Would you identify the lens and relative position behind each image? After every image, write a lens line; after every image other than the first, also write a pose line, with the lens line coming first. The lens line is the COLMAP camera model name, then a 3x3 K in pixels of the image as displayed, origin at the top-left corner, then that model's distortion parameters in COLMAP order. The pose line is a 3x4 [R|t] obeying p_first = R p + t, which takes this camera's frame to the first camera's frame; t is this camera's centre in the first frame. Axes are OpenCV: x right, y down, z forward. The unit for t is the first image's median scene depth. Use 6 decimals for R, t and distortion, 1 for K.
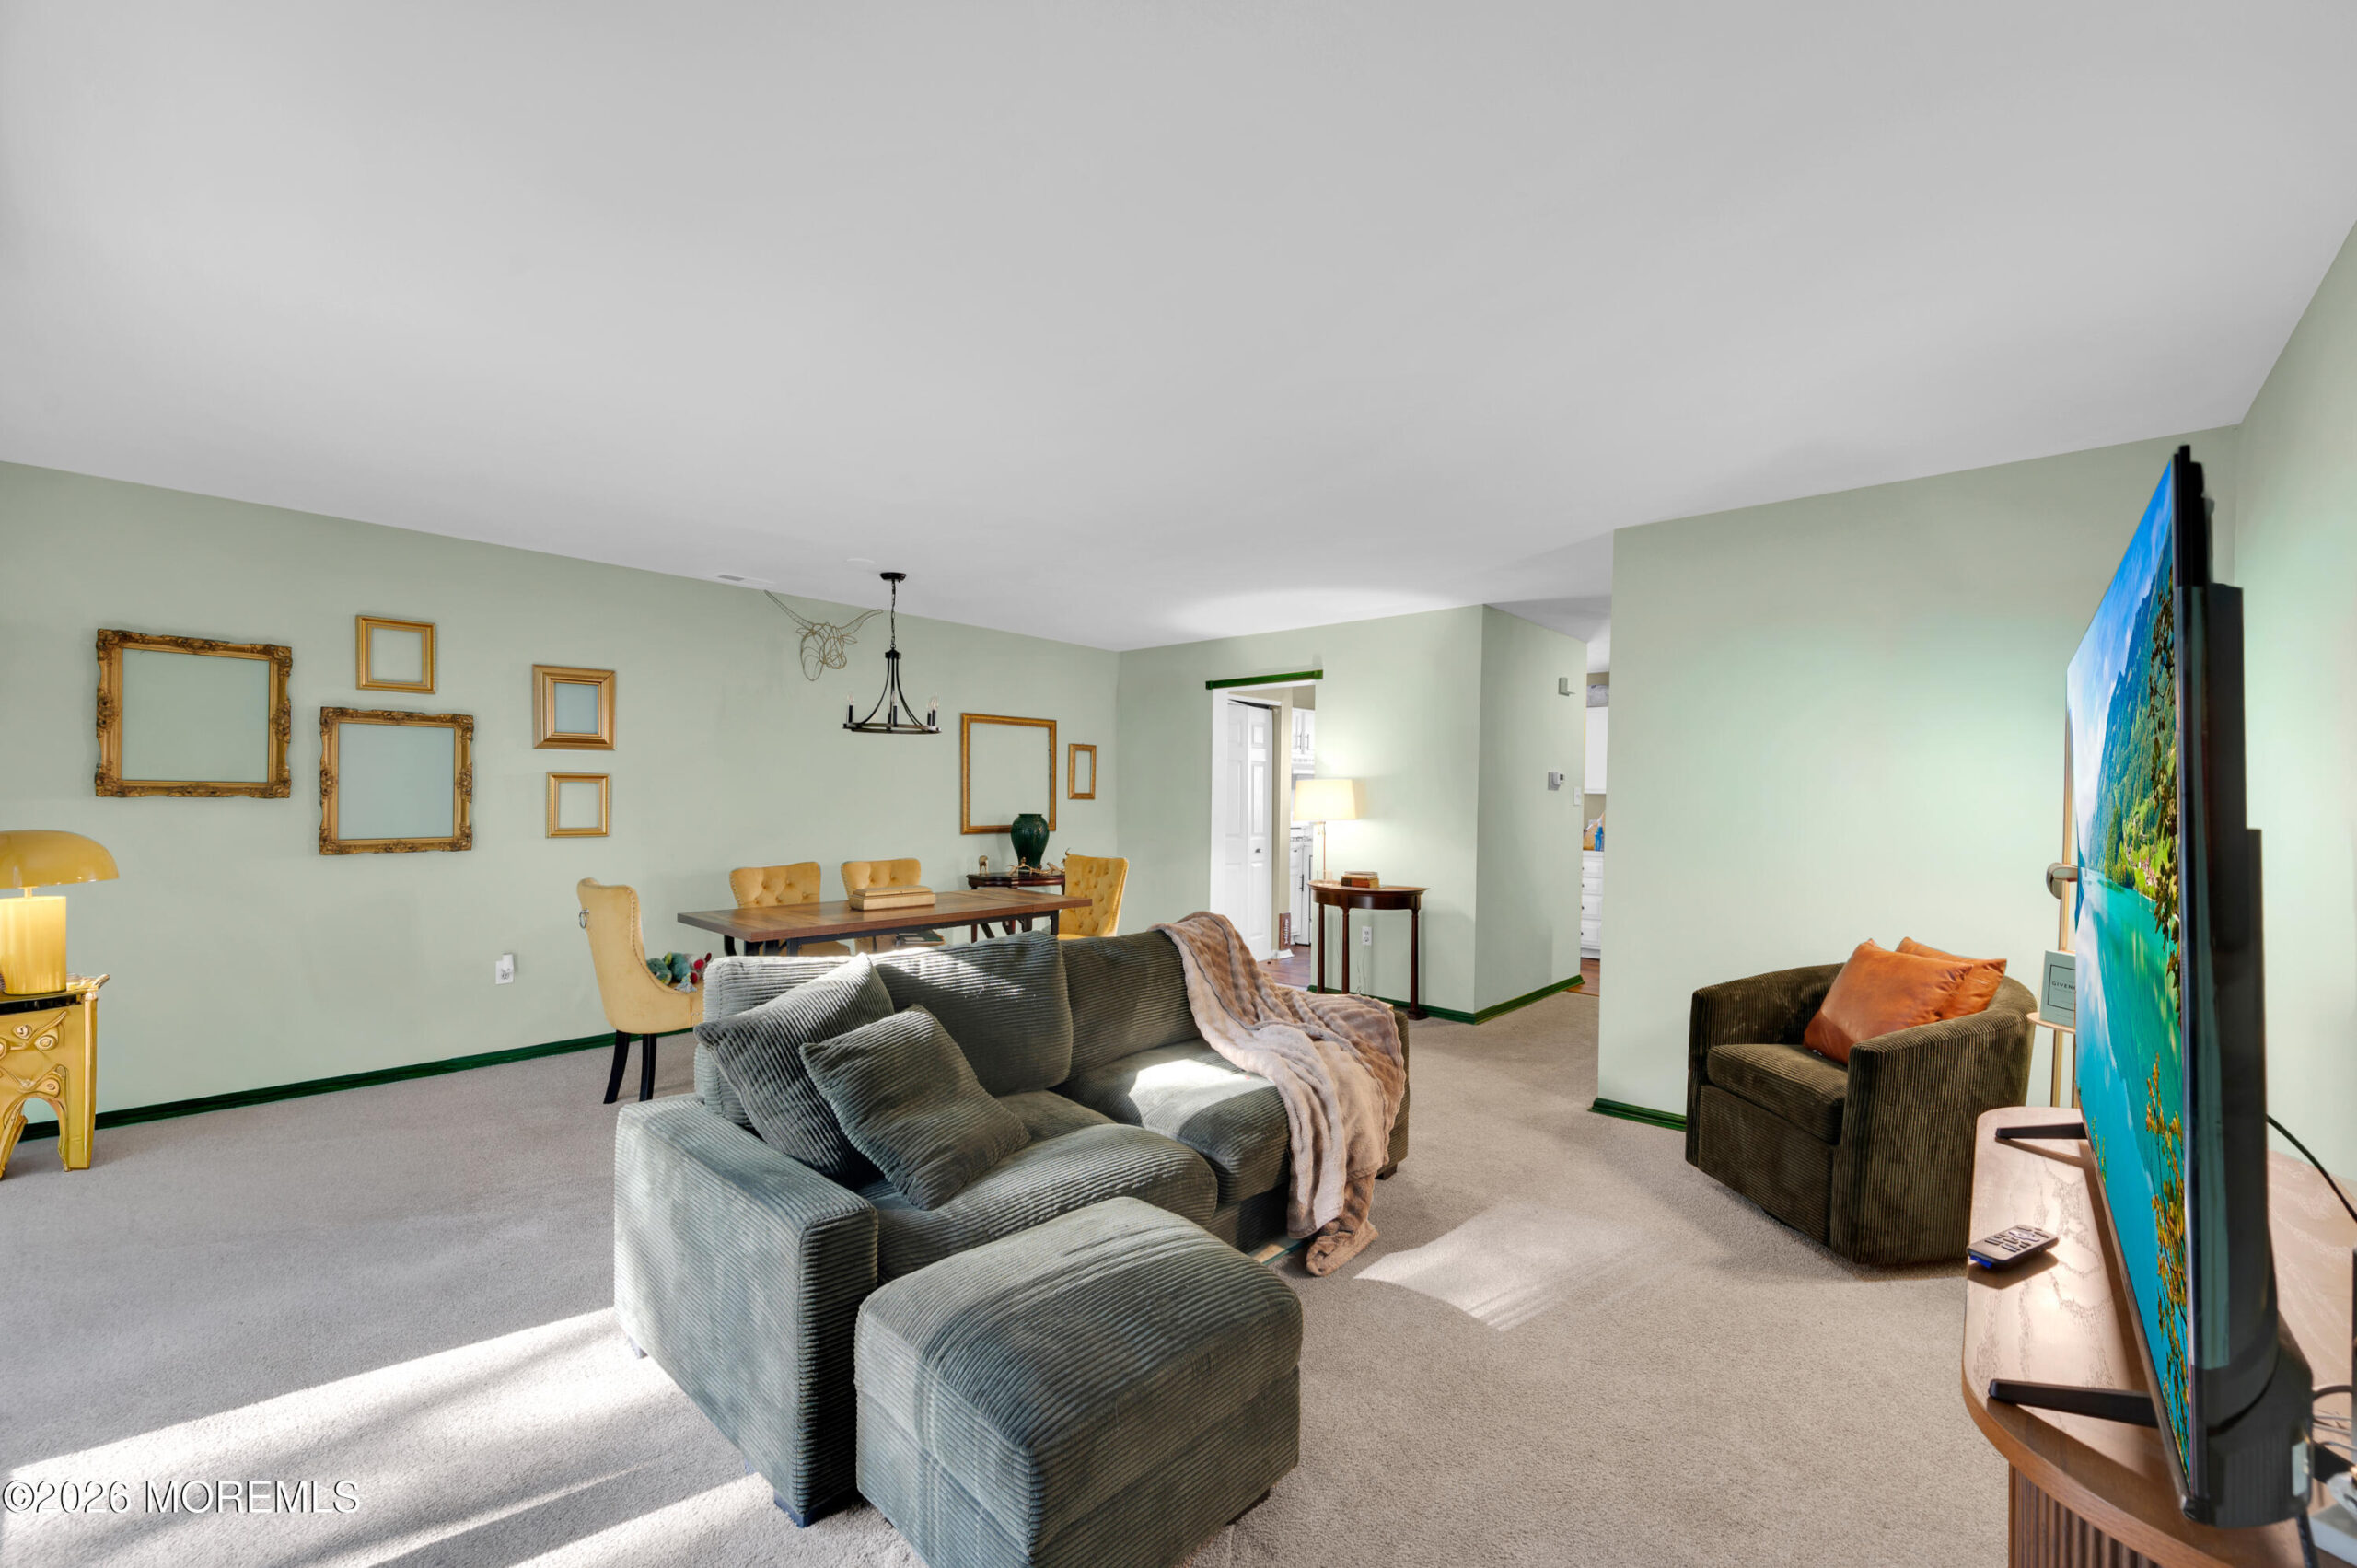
lens RADIAL K [[928.6, 0, 1196.2], [0, 928.6, 795.6], [0, 0, 1]] dist [-0.001535, -0.000242]
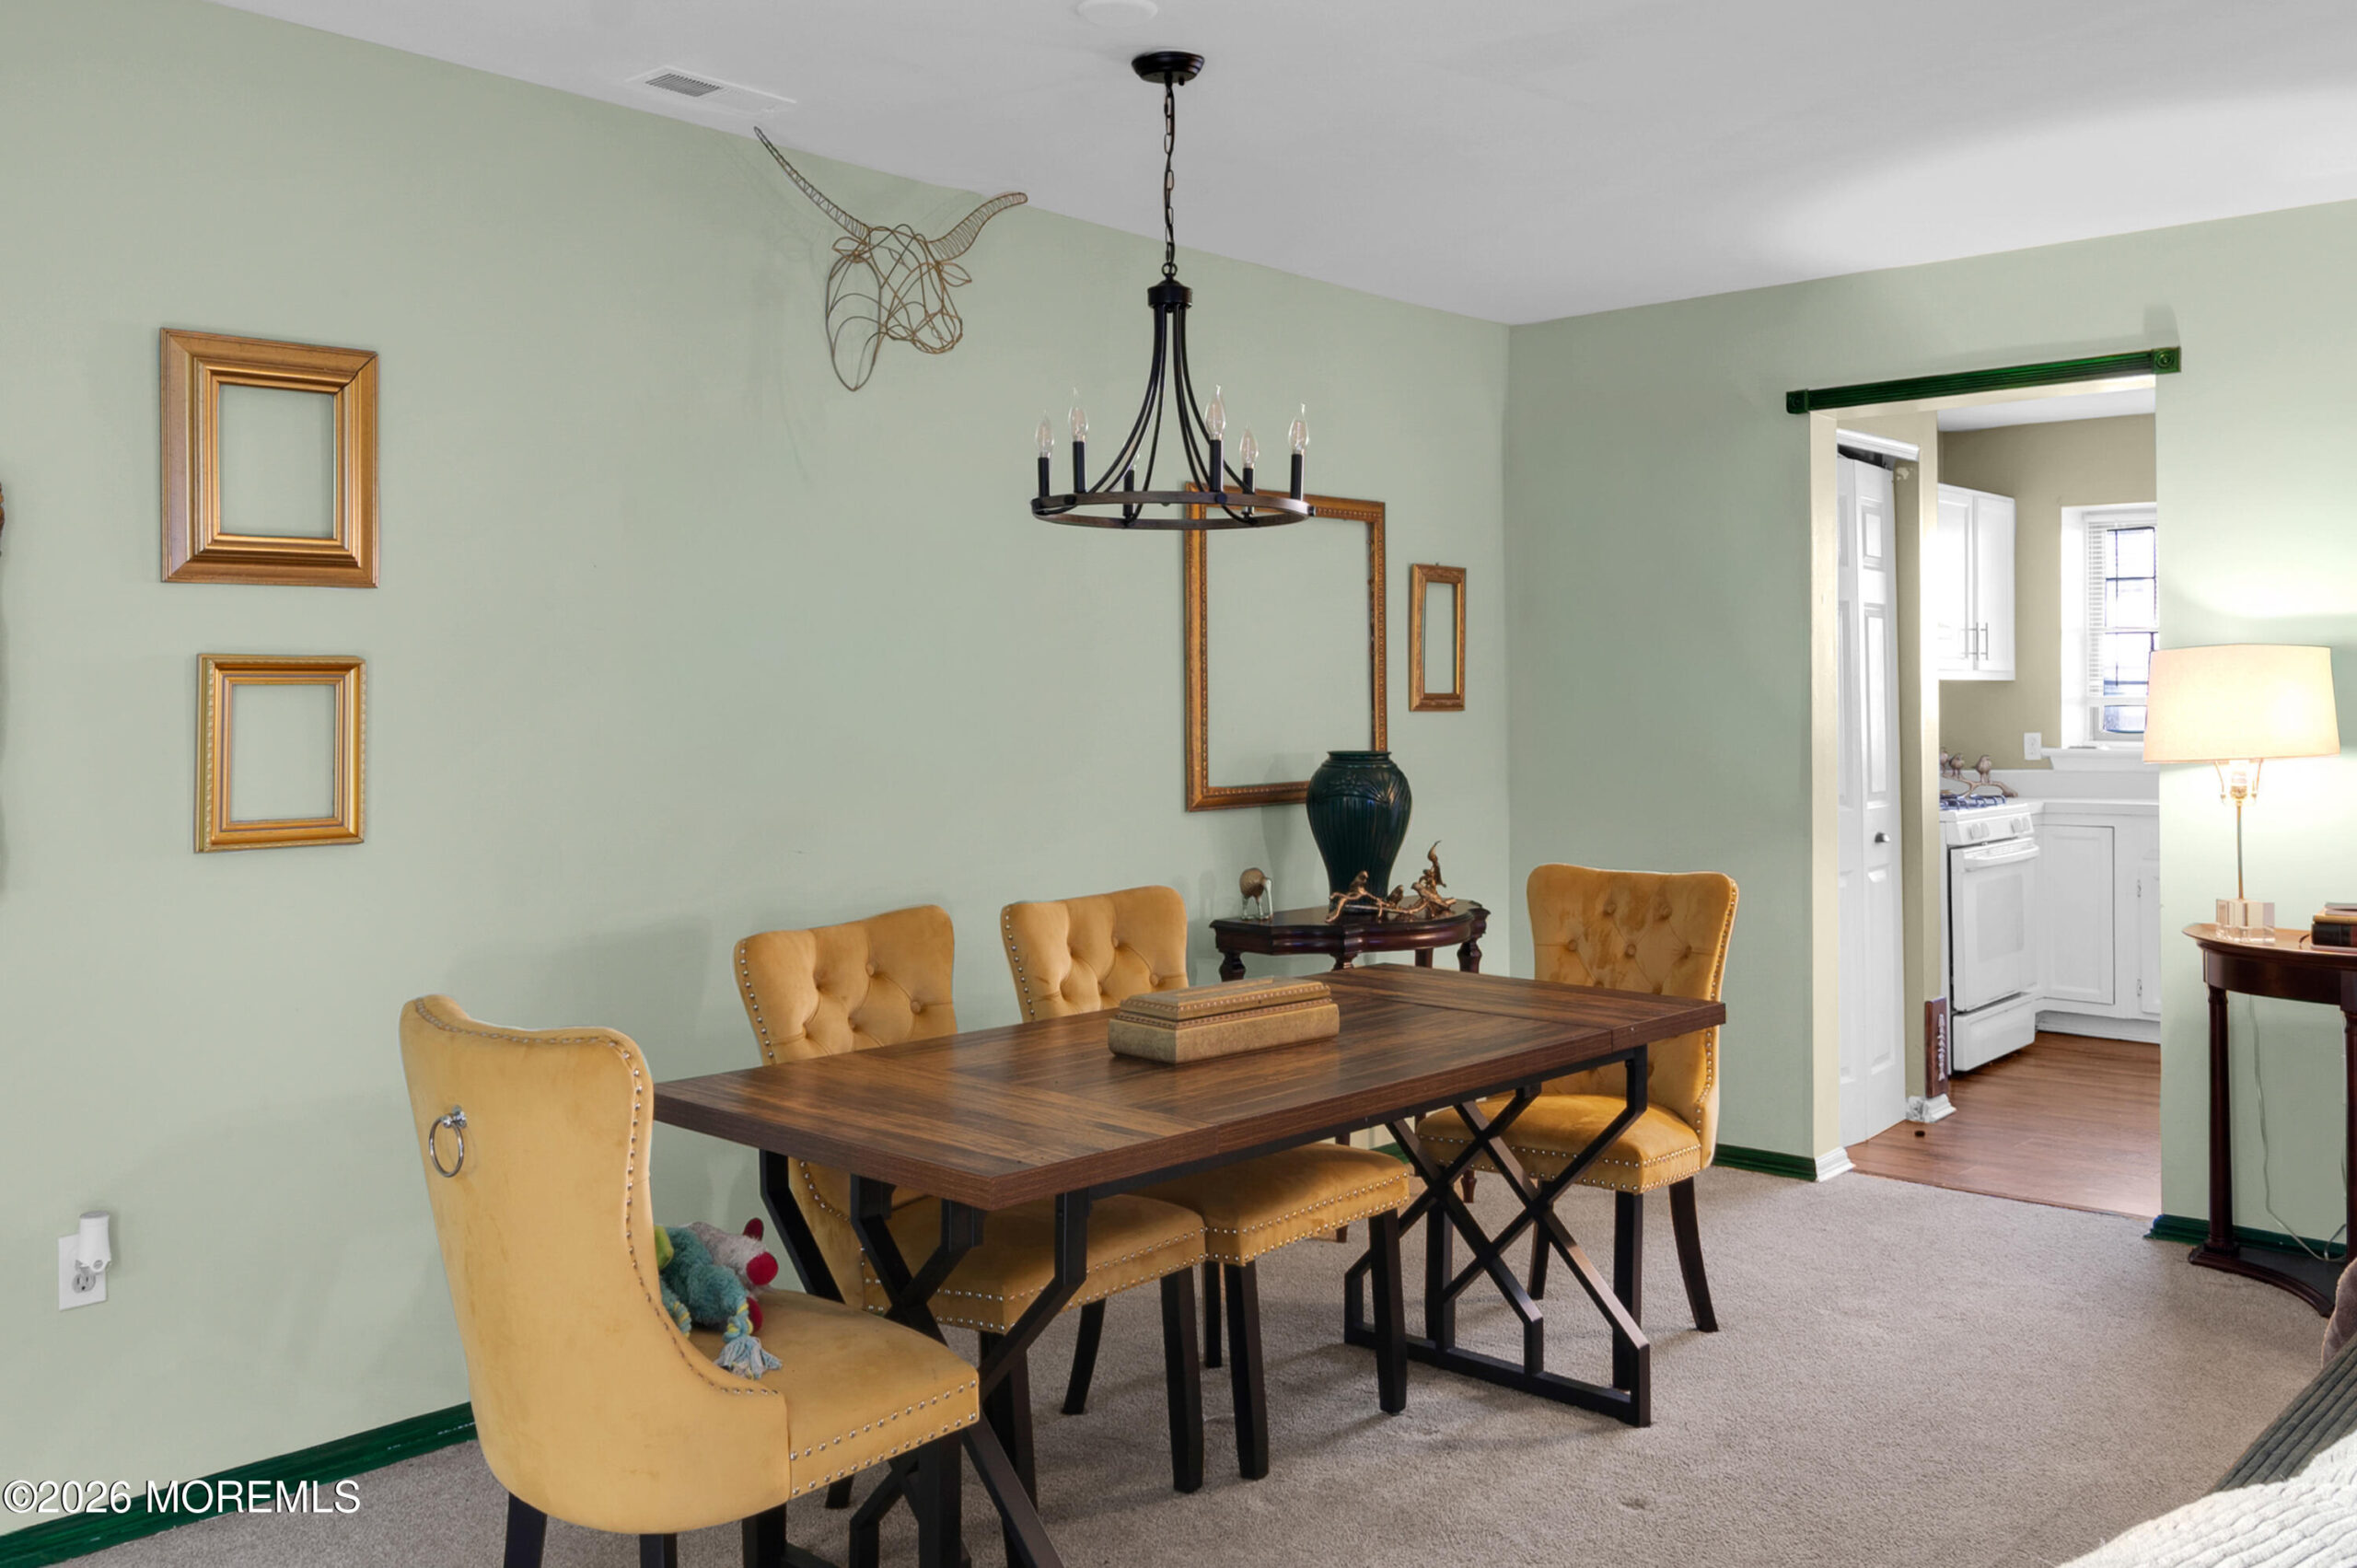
lens RADIAL K [[1987.1, 0, 1205.7], [0, 1987.1, 656.0], [0, 0, 1]] dist [0.010662, 0.005463]
pose [[0.999715, -0.015137, -0.018484, -0.251110], [0.014759, 0.999683, -0.020396, -0.003627], [0.018787, 0.020117, 0.999621, 0.226683]]
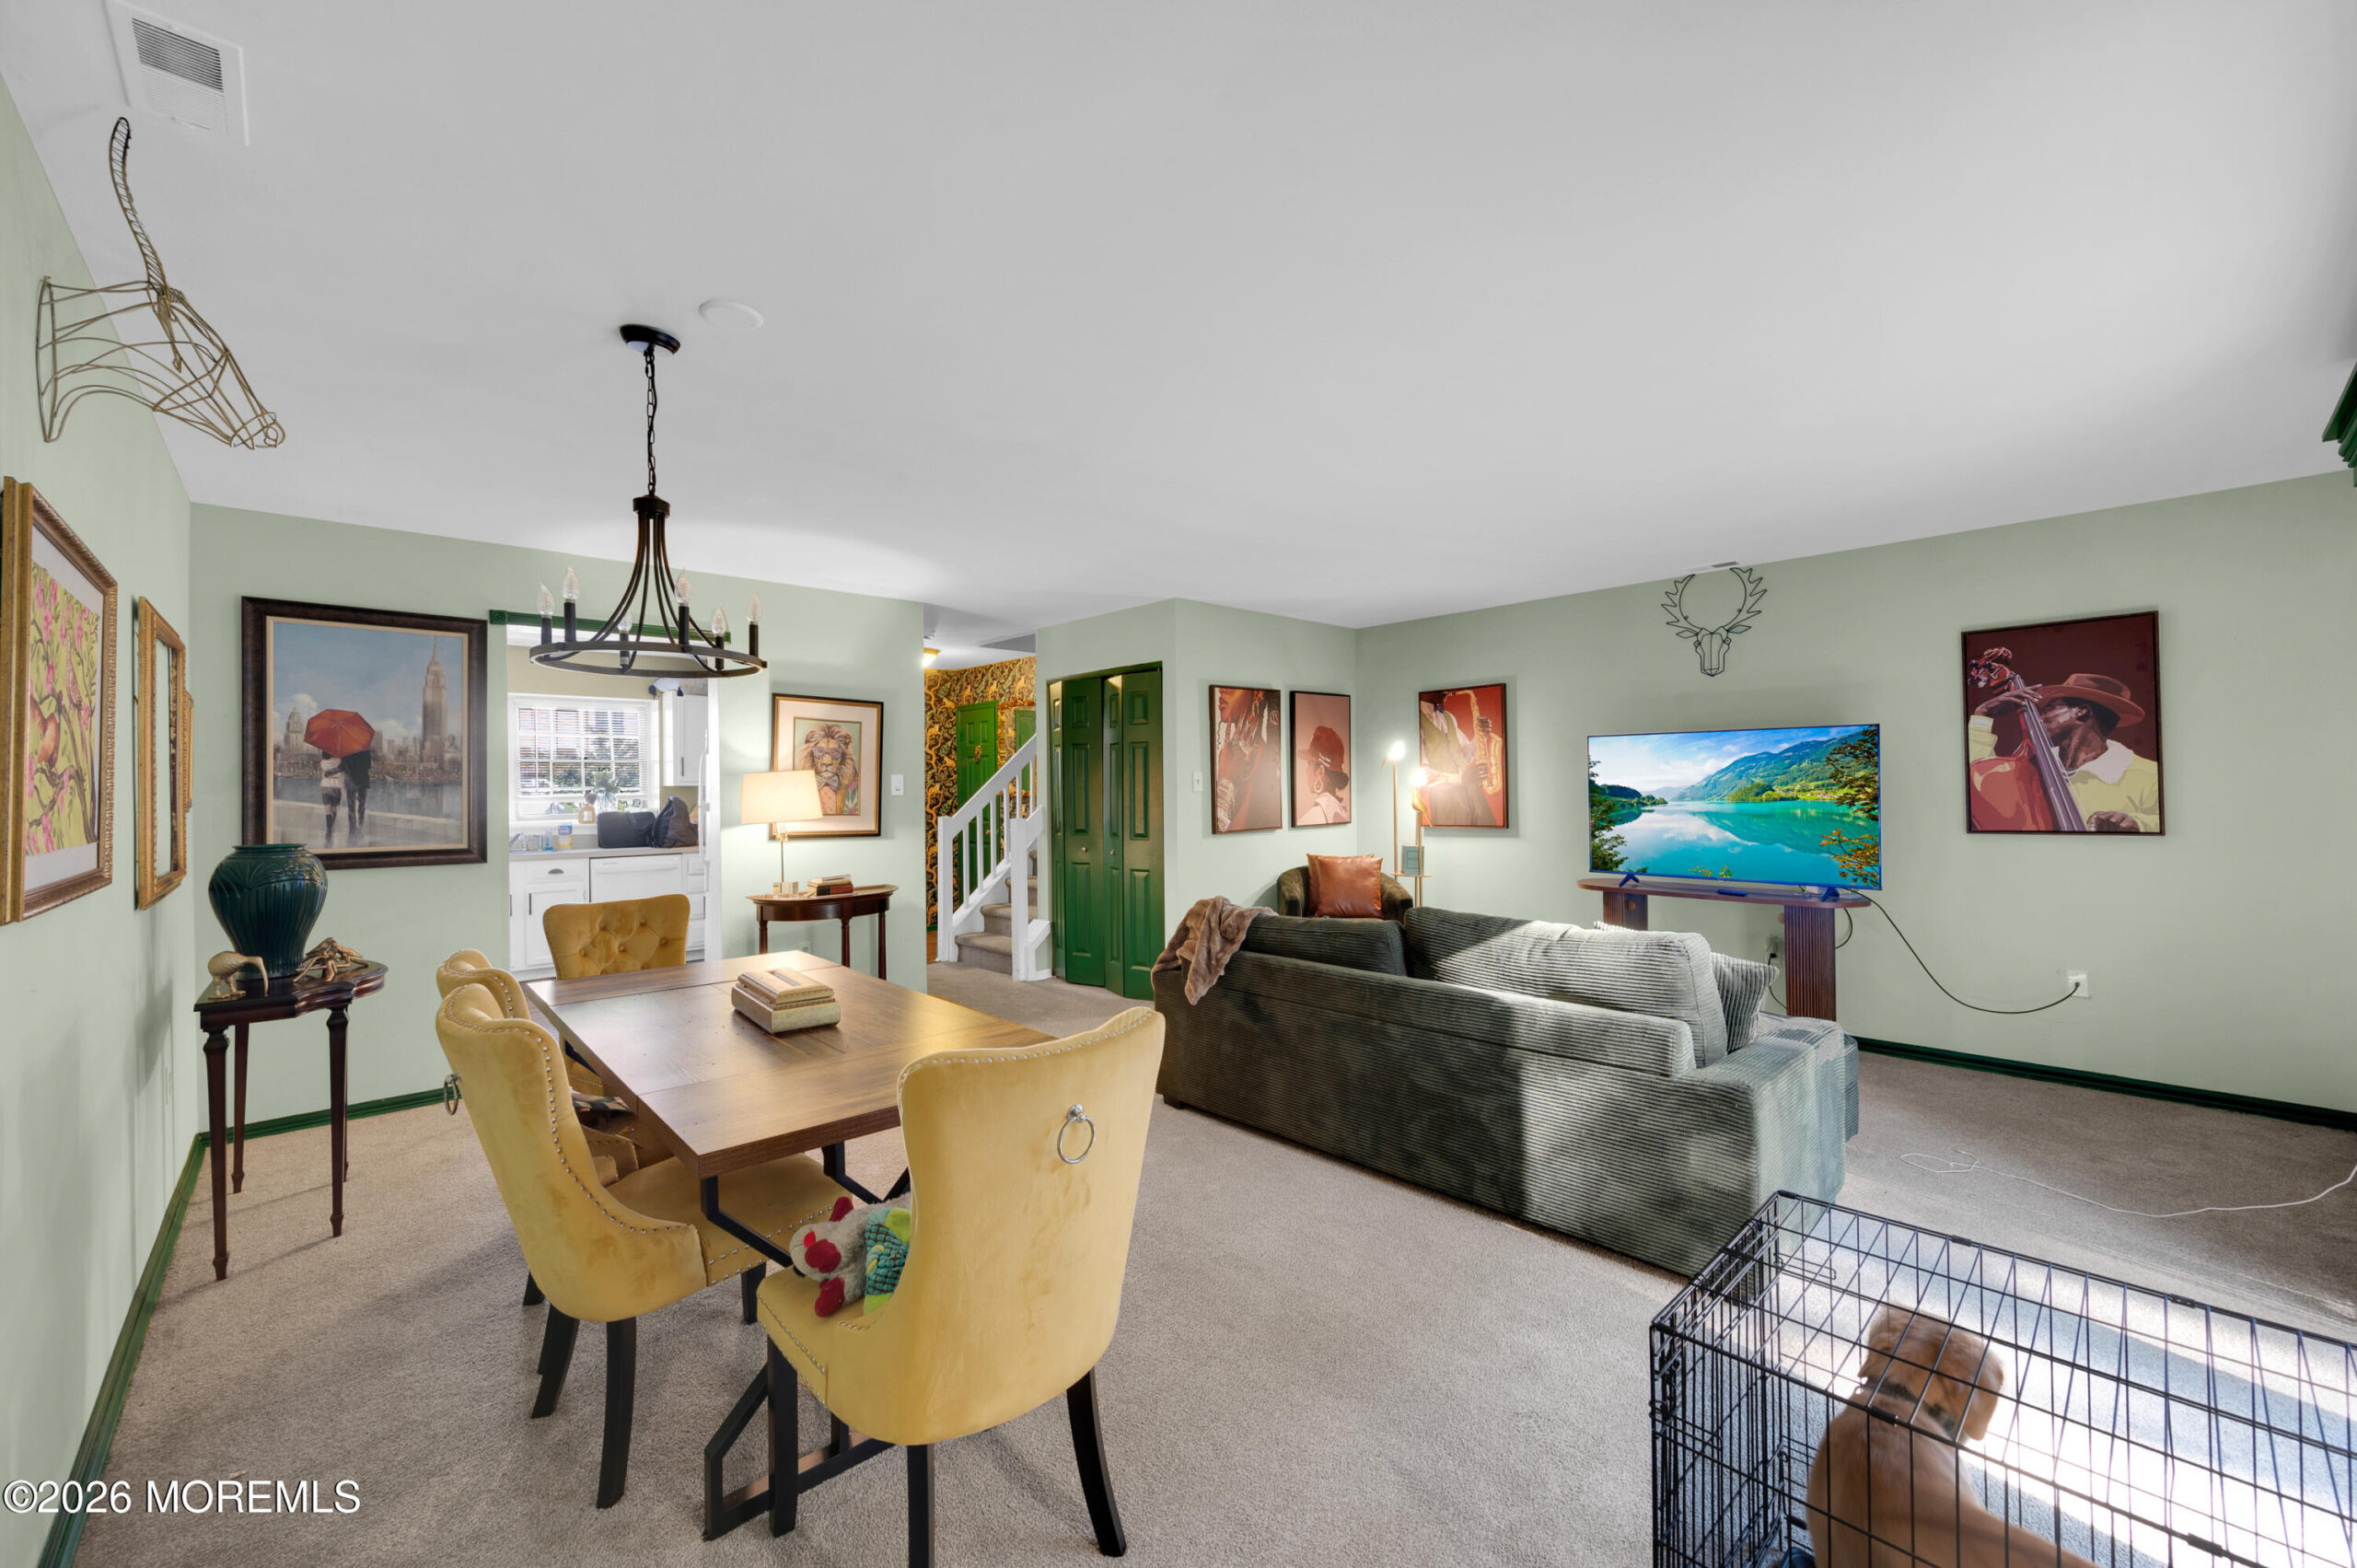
lens RADIAL K [[928.6, 0, 1177.0], [0, 928.6, 778.4], [0, 0, 1]] dist [-0.001535, -0.000242]
pose [[0.103354, -0.005948, 0.994627, -0.650143], [0.014787, 0.999881, 0.004443, -0.009052], [-0.994535, 0.014248, 0.103429, 0.576803]]
